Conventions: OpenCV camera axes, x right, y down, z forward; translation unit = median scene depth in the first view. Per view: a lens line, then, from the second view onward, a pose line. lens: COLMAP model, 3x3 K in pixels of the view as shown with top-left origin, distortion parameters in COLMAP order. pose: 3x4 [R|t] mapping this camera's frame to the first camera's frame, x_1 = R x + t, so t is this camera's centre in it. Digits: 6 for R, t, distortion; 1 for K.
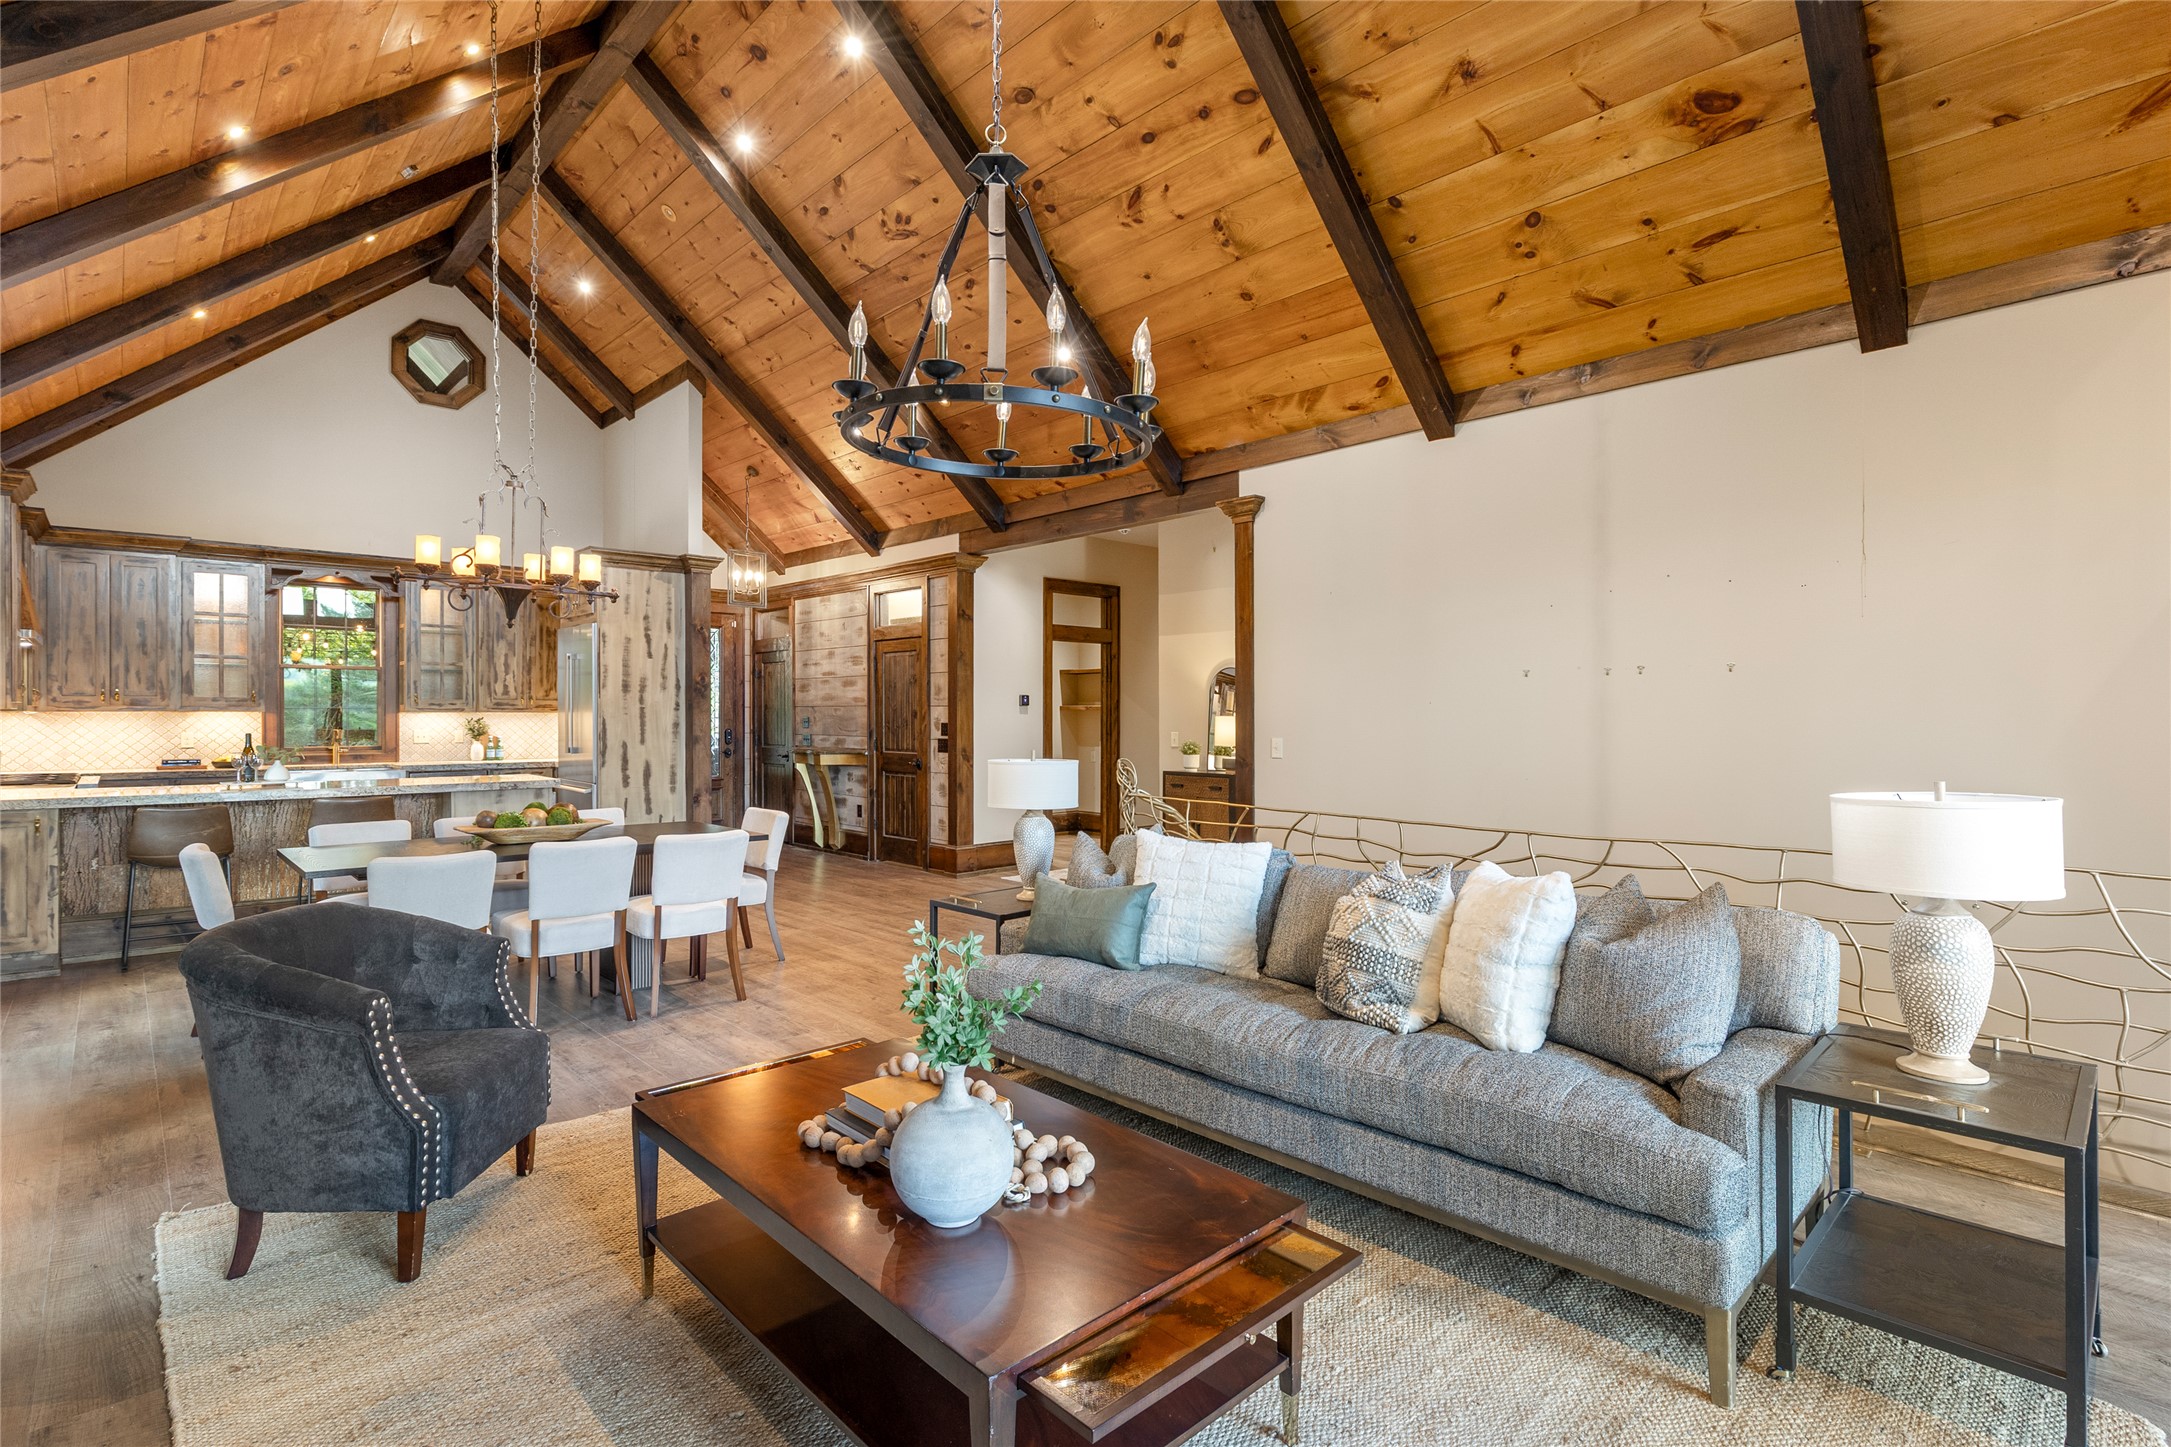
lens RADIAL K [[1003.5, 0, 1052.8], [0, 1003.5, 709.6], [0, 0, 1]] dist [-0.008428, 0.001112]
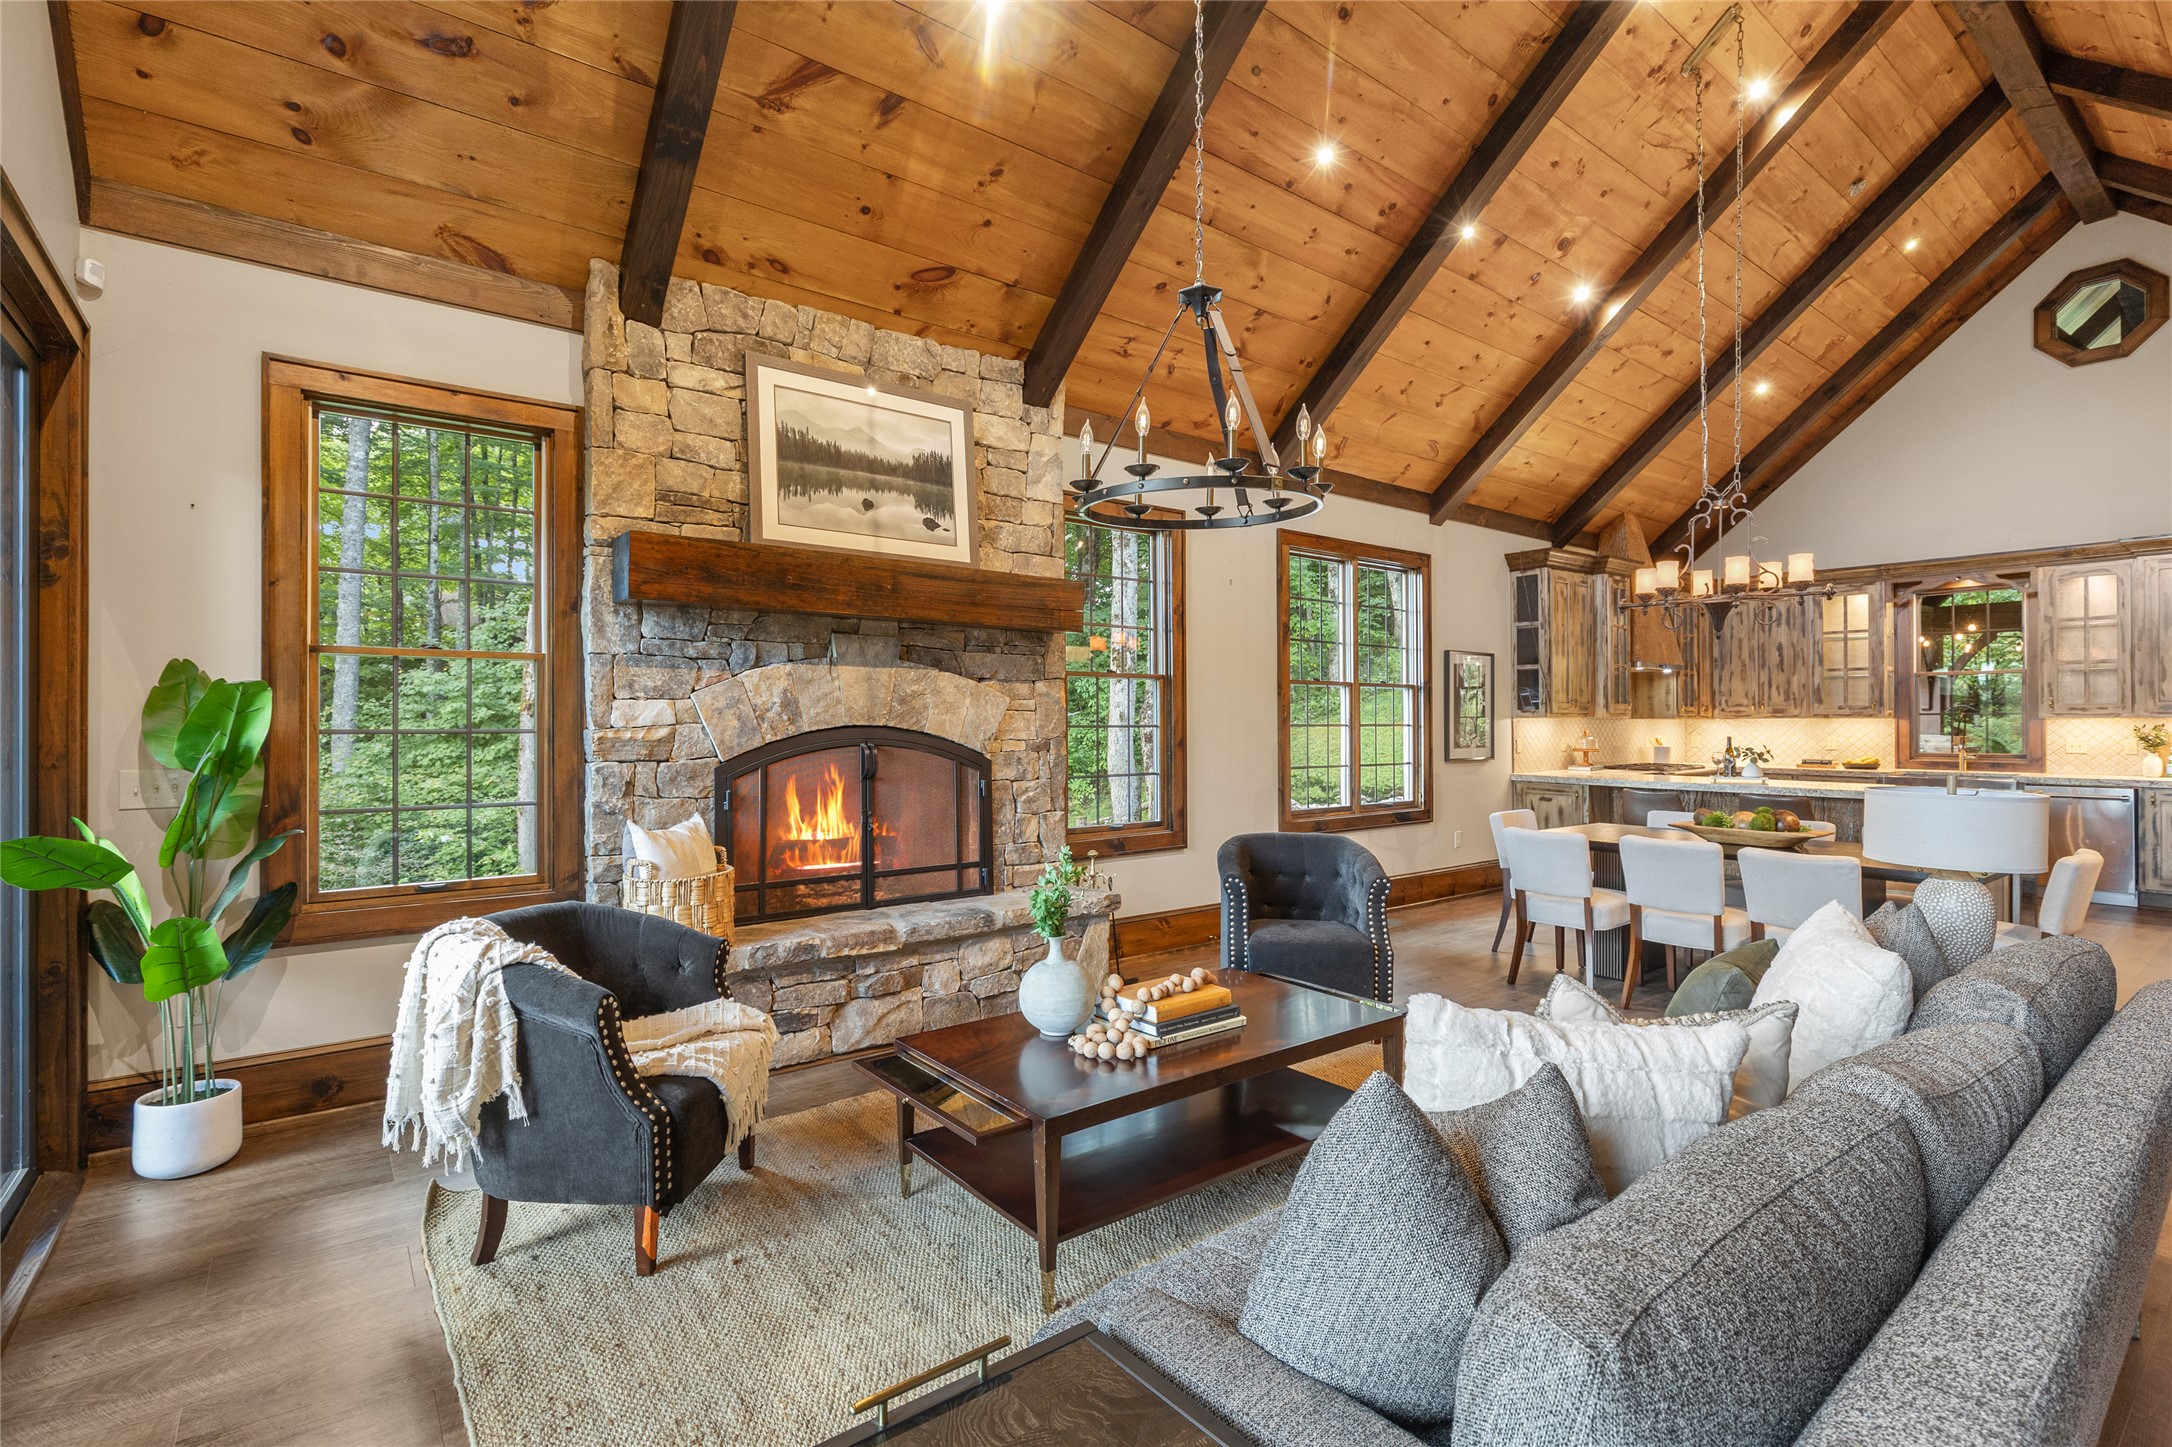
lens RADIAL K [[1004.0, 0, 1092.0], [0, 1004.0, 717.1], [0, 0, 1]] dist [-0.008428, 0.001112]
pose [[-0.091117, -0.006163, -0.995821, 0.361223], [0.008060, 0.999944, -0.006926, 0.001386], [0.995808, -0.008657, -0.091062, 0.272240]]
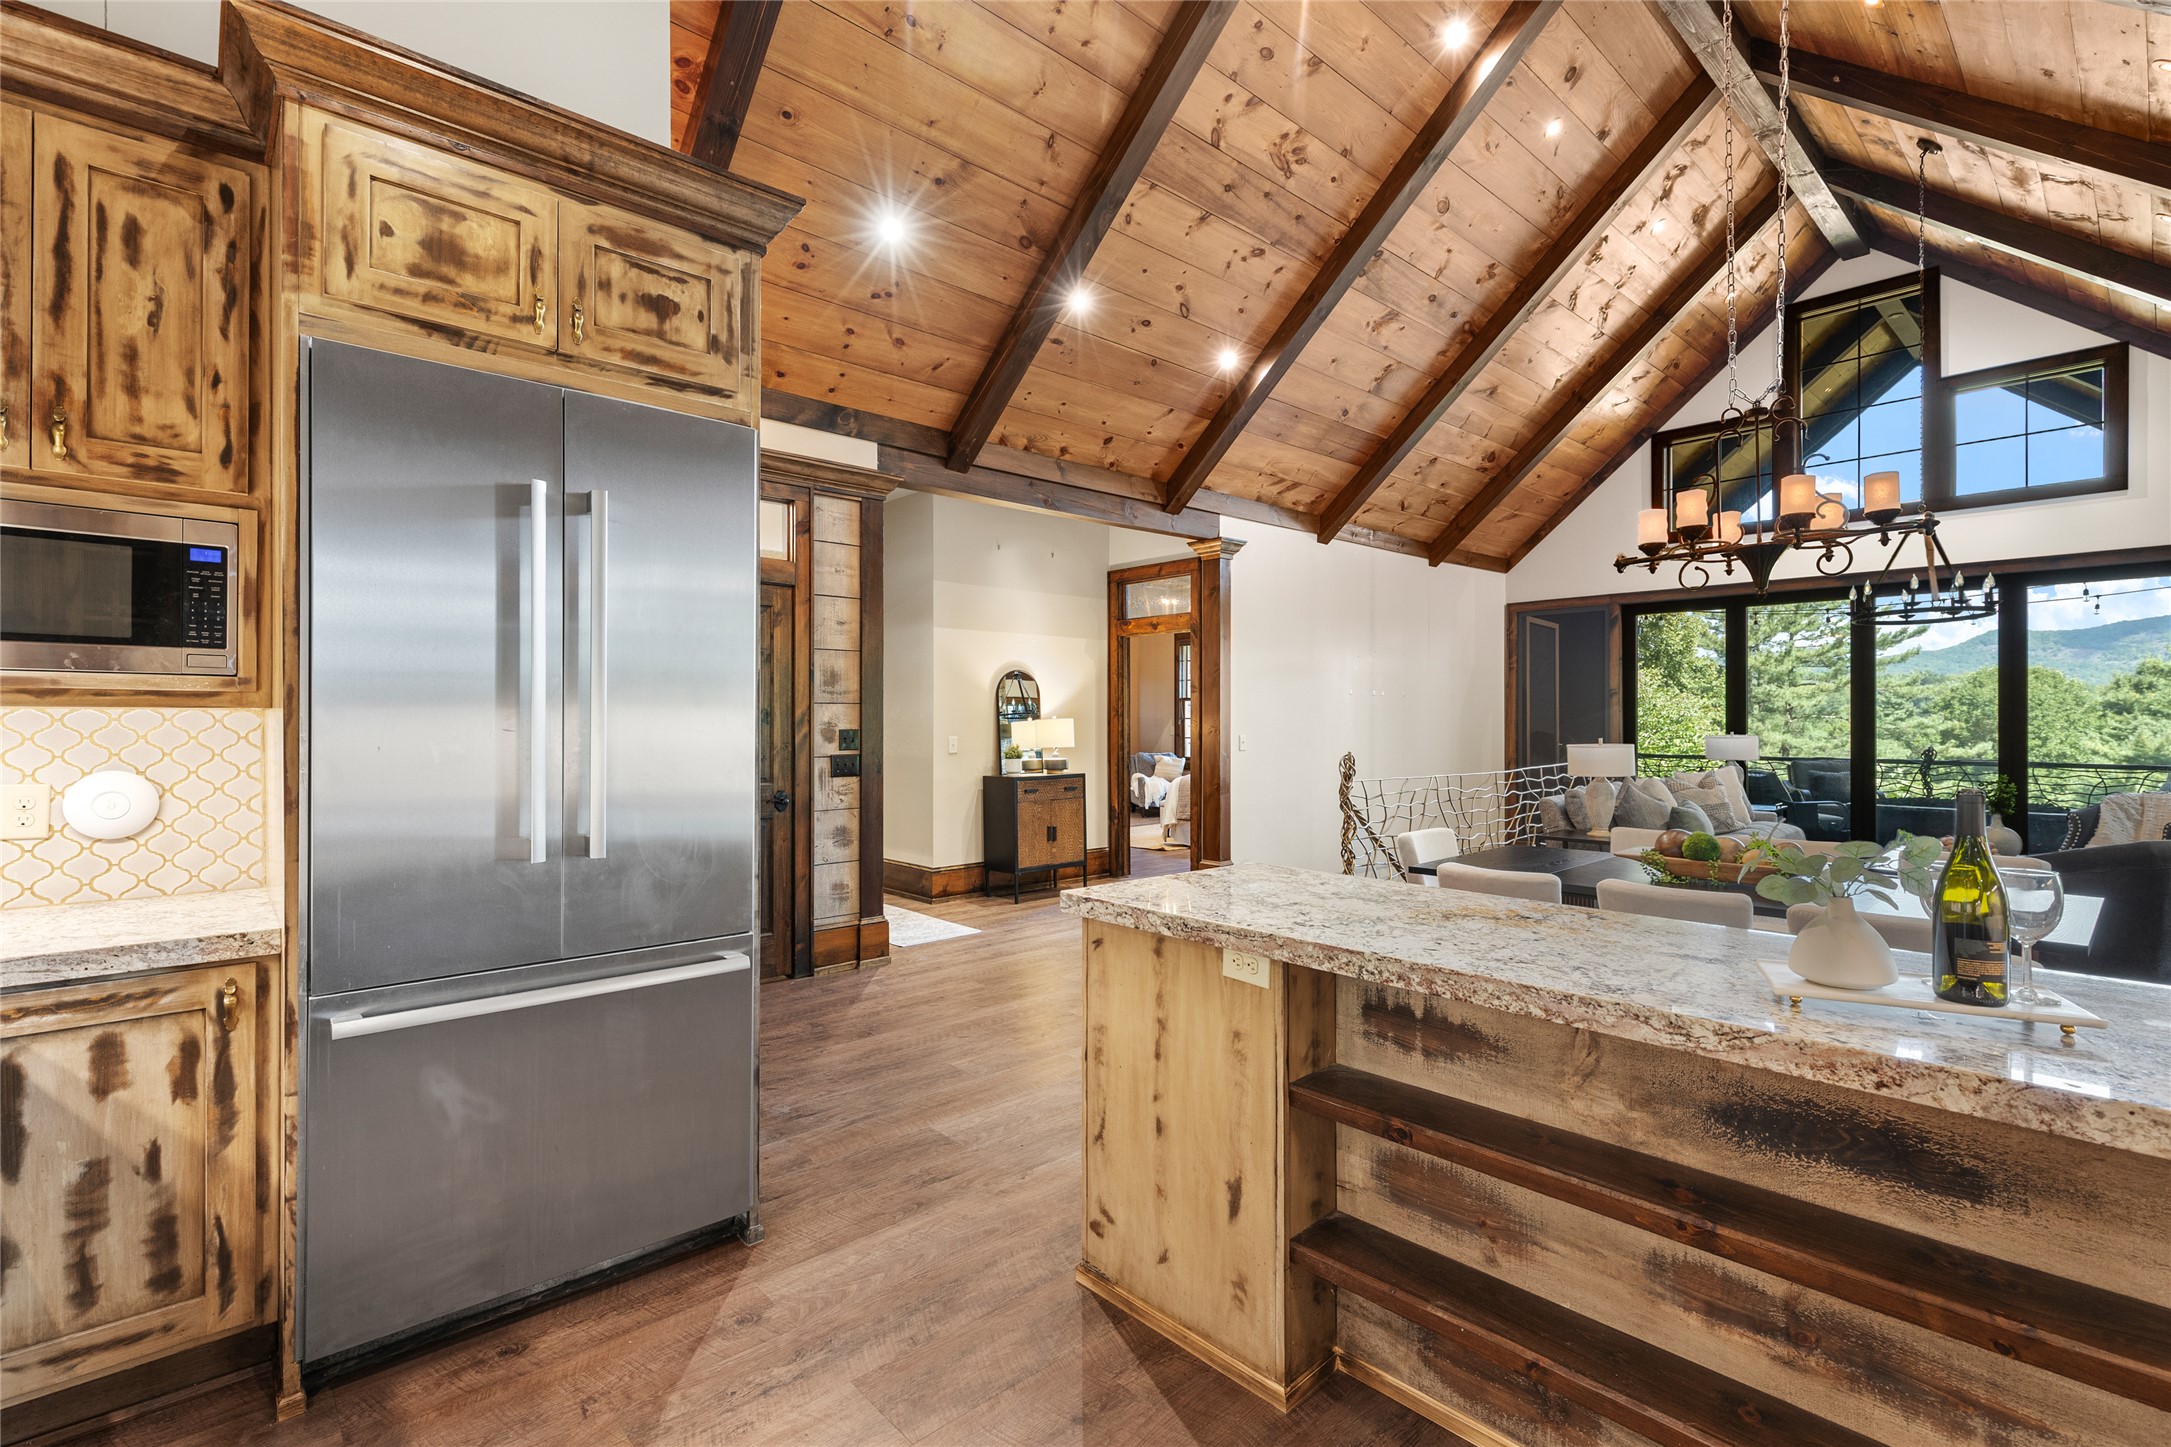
lens RADIAL K [[971.0, 0, 1061.6], [0, 971.0, 691.4], [0, 0, 1]] dist [0.001416, -0.000072]
pose [[0.027821, 0.025947, 0.999276, -0.786613], [-0.005424, 0.999652, -0.025806, 0.004484], [-0.999598, -0.004702, 0.027952, 0.931428]]
